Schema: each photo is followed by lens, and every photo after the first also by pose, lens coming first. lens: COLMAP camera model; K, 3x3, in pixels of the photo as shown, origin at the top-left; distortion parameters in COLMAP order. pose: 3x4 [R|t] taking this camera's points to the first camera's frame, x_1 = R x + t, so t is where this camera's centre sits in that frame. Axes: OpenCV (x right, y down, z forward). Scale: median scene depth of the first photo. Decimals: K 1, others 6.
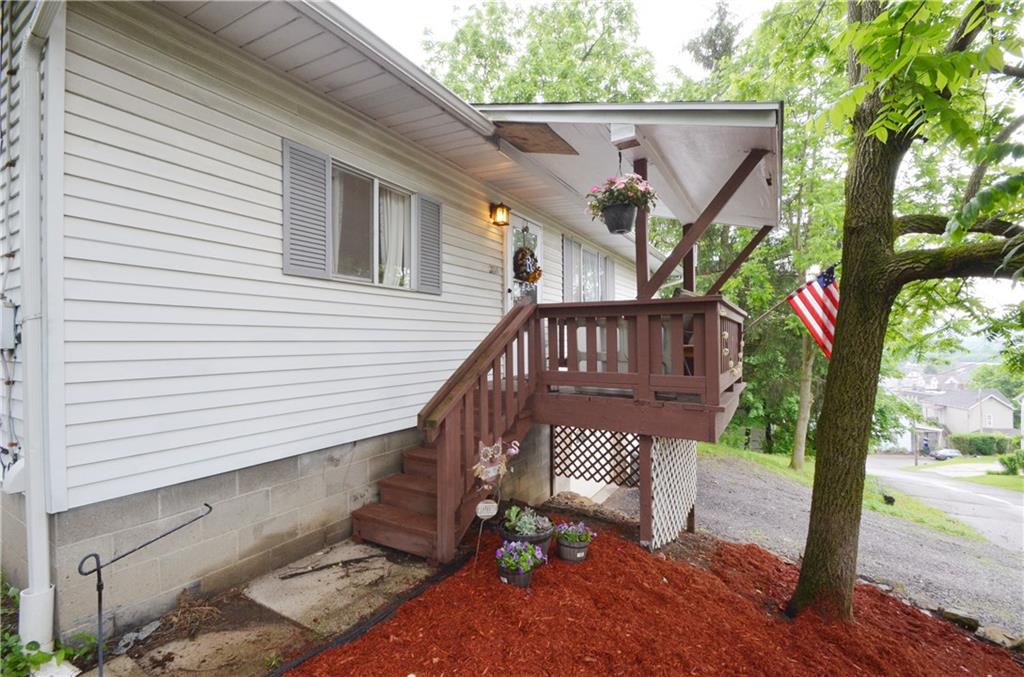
lens RADIAL K [[468.6, 0, 535.1], [0, 468.6, 342.5], [0, 0, 1]] dist [0.001861, -0.008810]
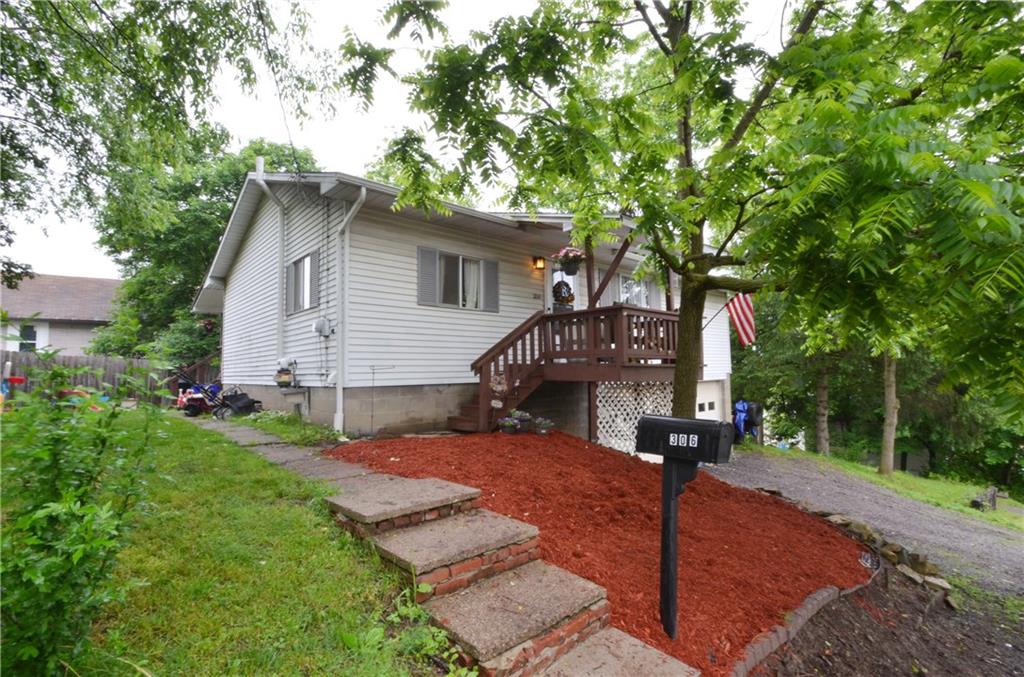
lens RADIAL K [[468.6, 0, 509.9], [0, 468.6, 339.2], [0, 0, 1]] dist [0.001861, -0.008810]
pose [[0.945752, -0.029177, -0.323578, 0.514645], [0.008332, 0.997810, -0.065622, 0.145919], [0.324784, 0.059366, 0.943923, -0.830110]]
